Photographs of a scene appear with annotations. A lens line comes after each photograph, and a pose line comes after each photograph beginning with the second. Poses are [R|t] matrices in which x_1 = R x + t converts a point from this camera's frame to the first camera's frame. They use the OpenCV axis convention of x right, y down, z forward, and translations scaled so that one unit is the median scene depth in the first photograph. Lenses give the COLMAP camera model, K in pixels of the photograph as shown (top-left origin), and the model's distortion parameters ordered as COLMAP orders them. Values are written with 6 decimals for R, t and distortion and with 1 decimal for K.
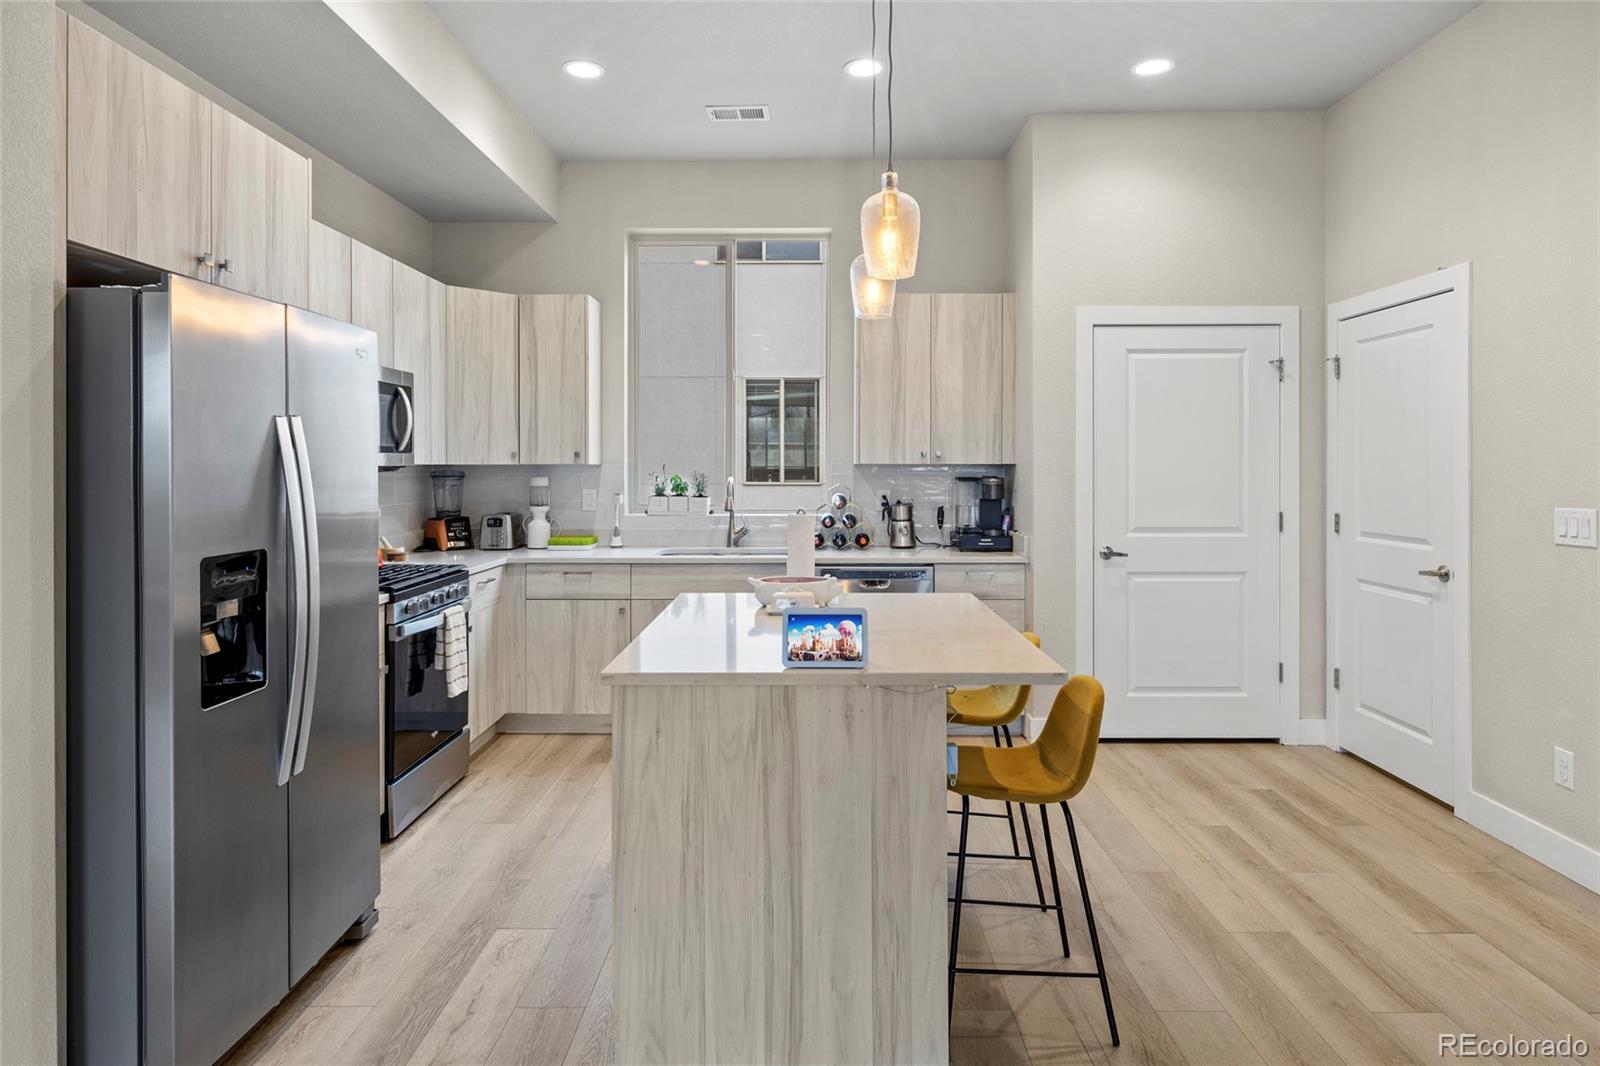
lens RADIAL K [[939.7, 0, 802.4], [0, 939.7, 468.5], [0, 0, 1]] dist [-0.000373, -0.000002]
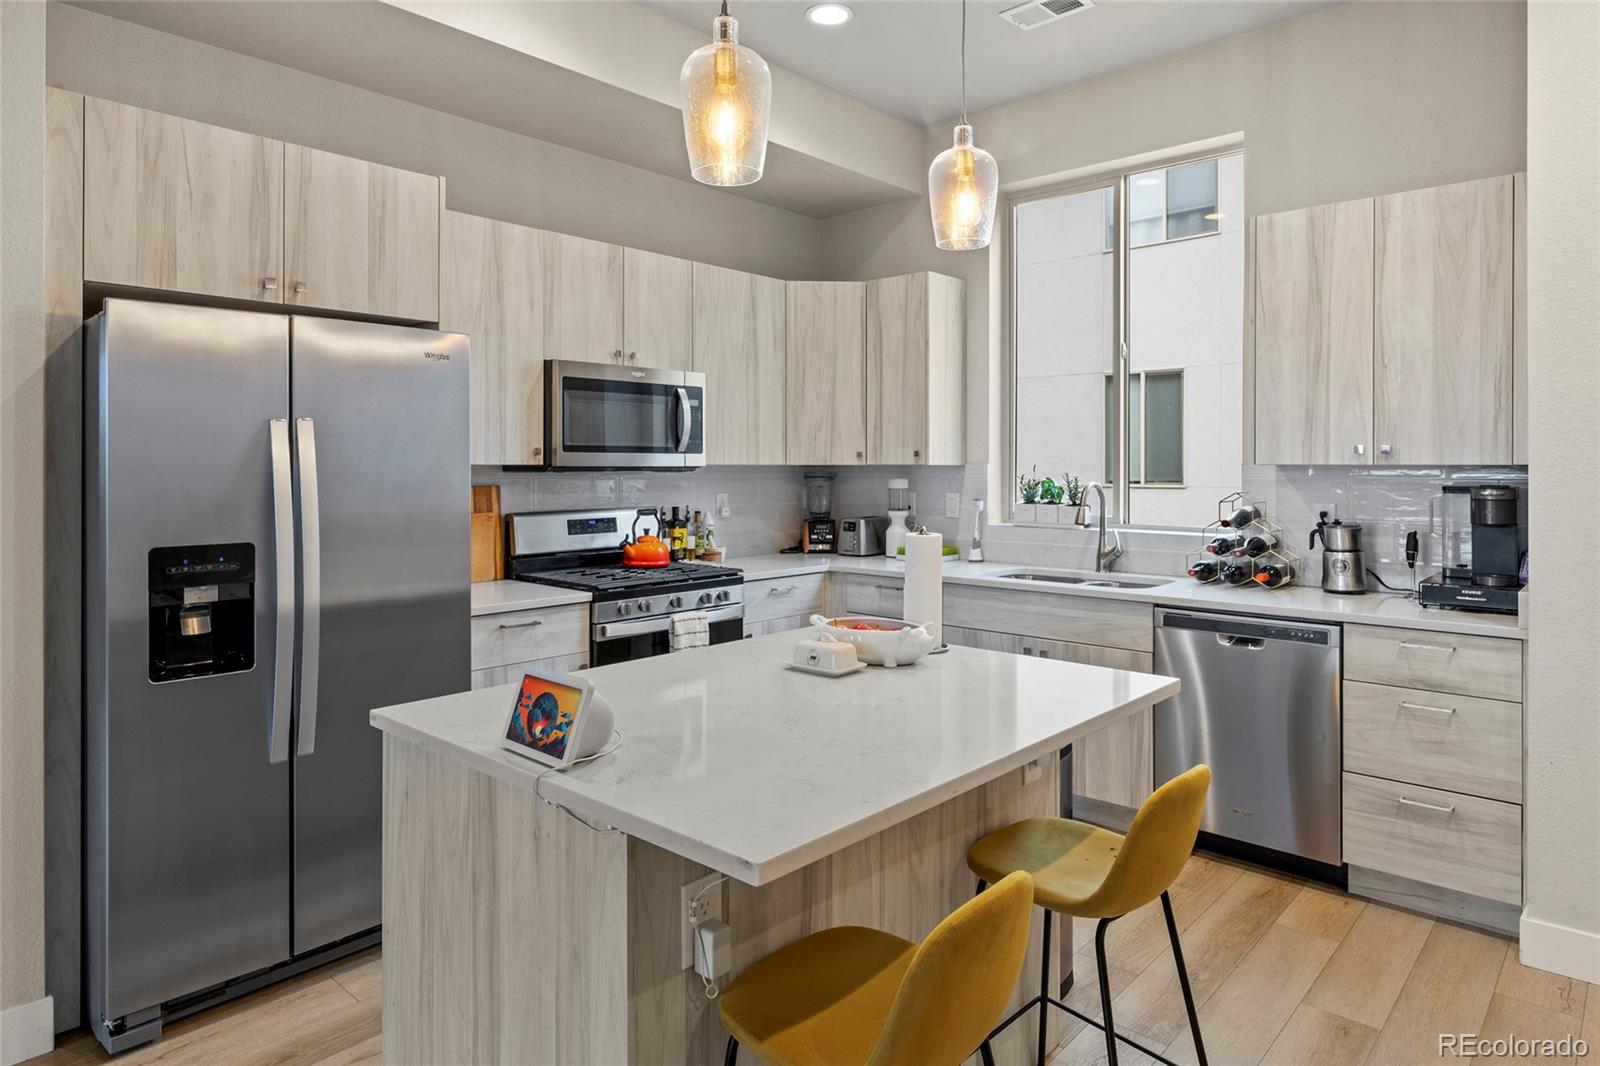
lens RADIAL K [[950.6, 0, 802.2], [0, 950.6, 466.6], [0, 0, 1]] dist [0.002346, 0.001355]
pose [[0.746285, 0.002076, -0.665623, 0.301641], [-0.003595, 0.999993, -0.000911, -0.001656], [0.665616, 0.003073, 0.746288, 0.286642]]
